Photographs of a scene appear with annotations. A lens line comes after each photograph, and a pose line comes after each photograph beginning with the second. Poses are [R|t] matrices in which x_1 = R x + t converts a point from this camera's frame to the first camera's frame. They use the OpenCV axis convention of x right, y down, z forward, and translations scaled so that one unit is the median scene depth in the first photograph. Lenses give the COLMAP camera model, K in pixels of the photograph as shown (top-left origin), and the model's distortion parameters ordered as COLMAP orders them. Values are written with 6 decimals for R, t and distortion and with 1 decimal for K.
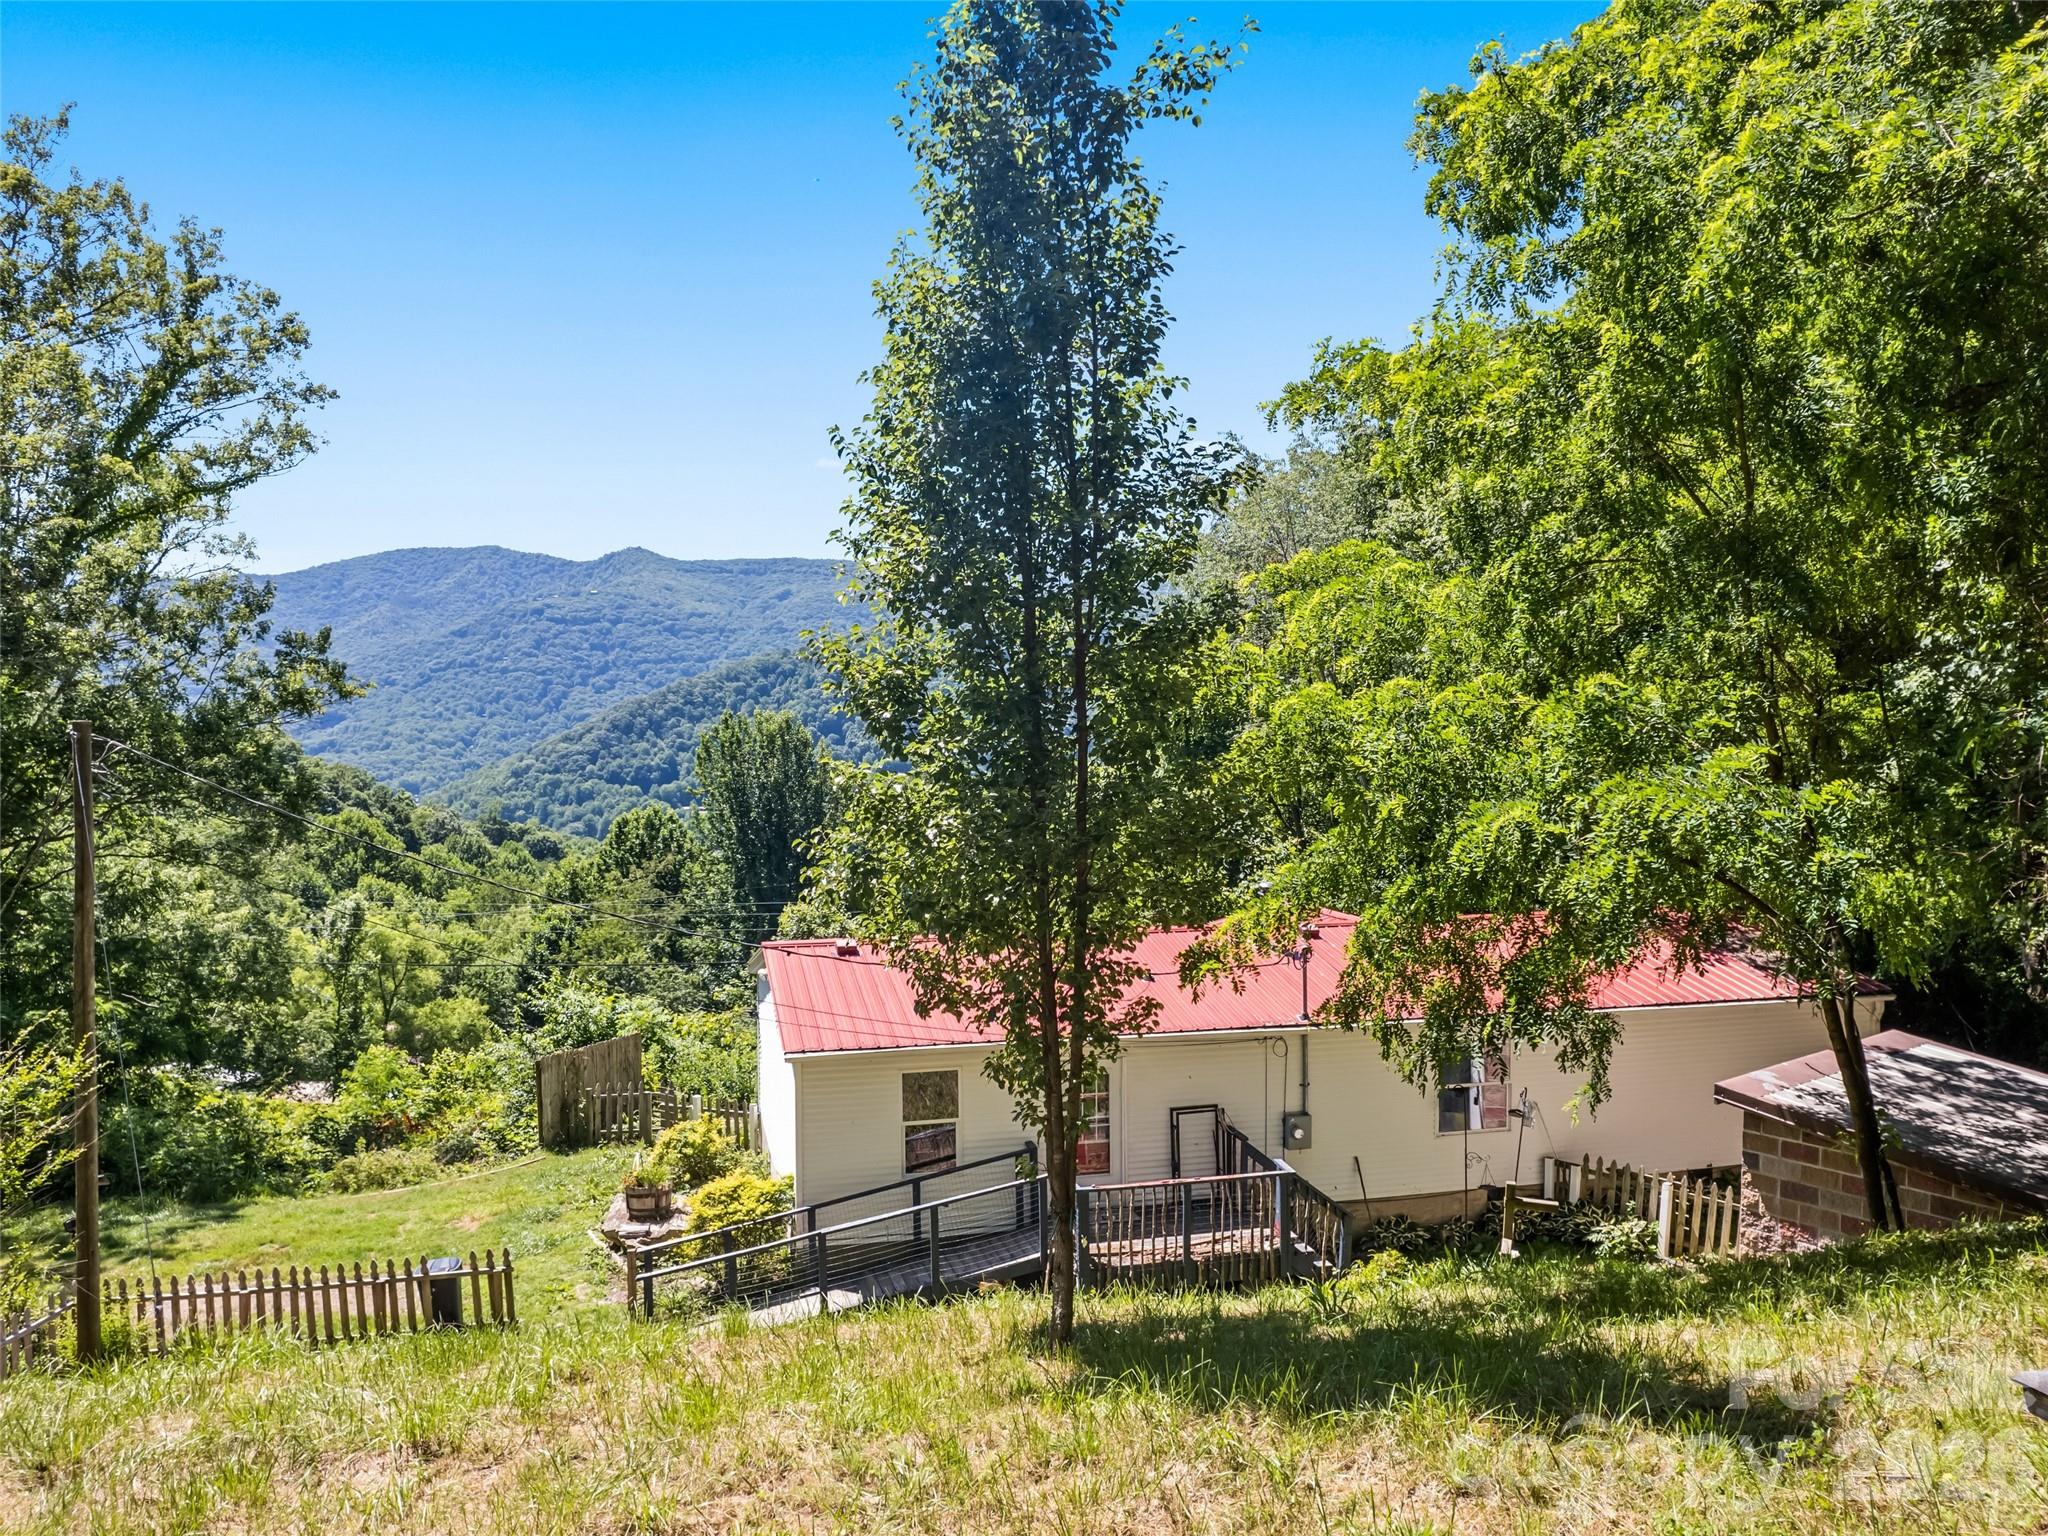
lens RADIAL K [[1450.3, 0, 1028.3], [0, 1450.3, 801.8], [0, 0, 1]] dist [-0.096076, 0.079607]
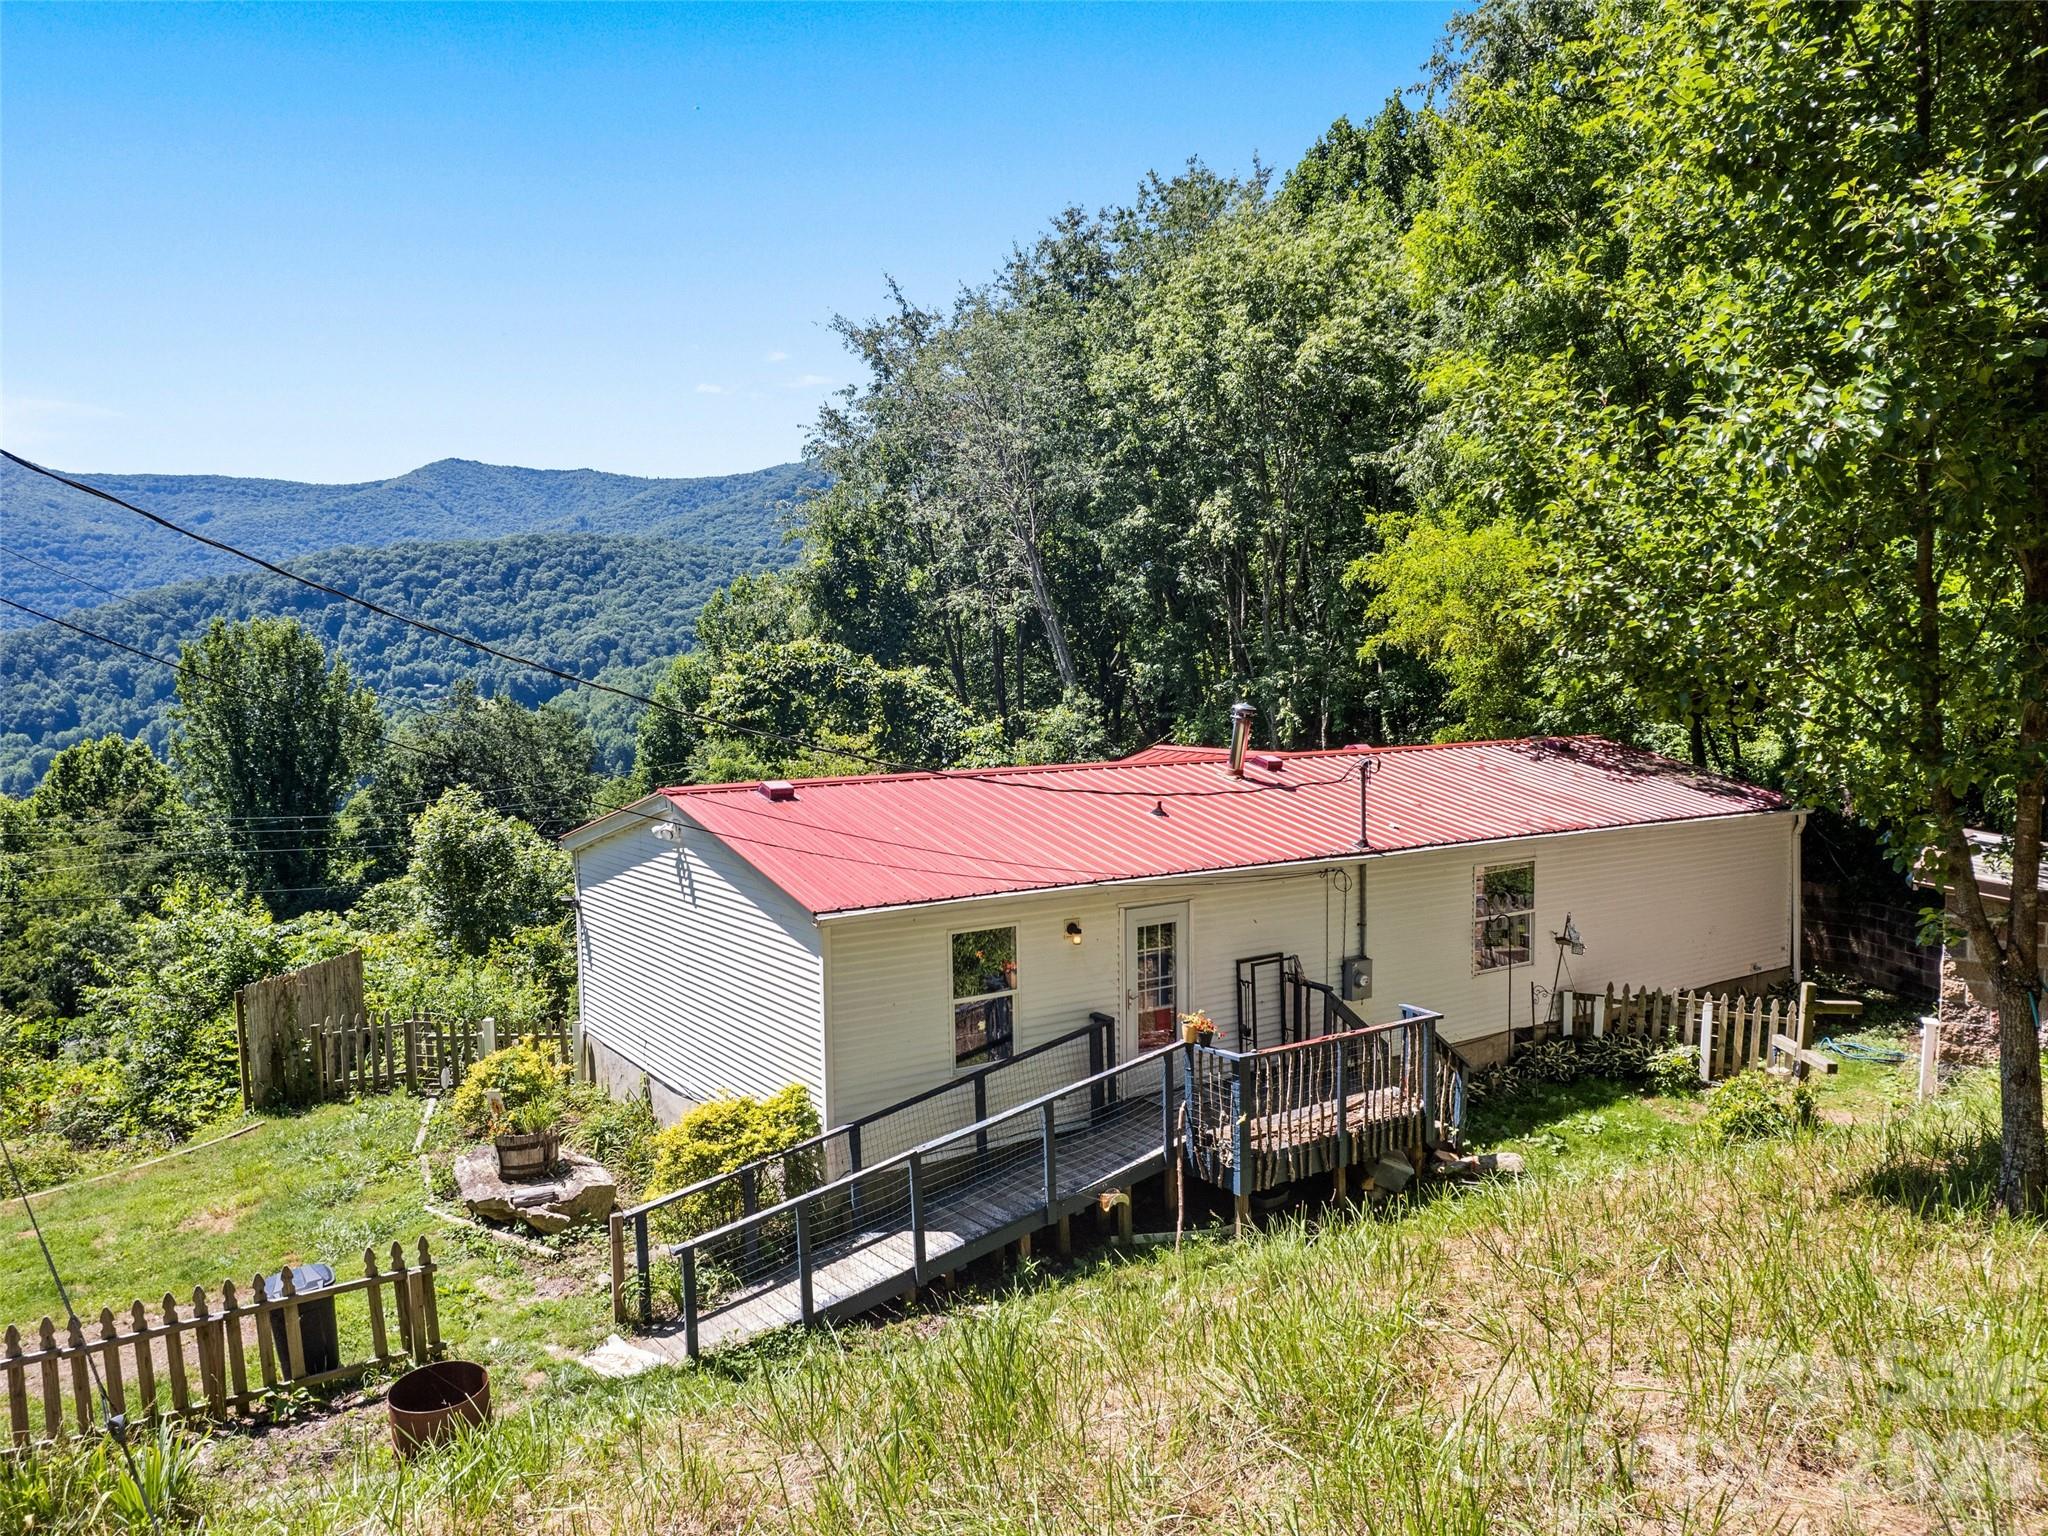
lens RADIAL K [[1450.3, 0, 1028.3], [0, 1450.3, 801.8], [0, 0, 1]] dist [-0.096076, 0.079607]
pose [[0.939493, -0.035577, 0.340716, -0.282564], [0.019545, 0.998539, 0.050370, 0.077207], [-0.342010, -0.040663, 0.938816, 0.268631]]
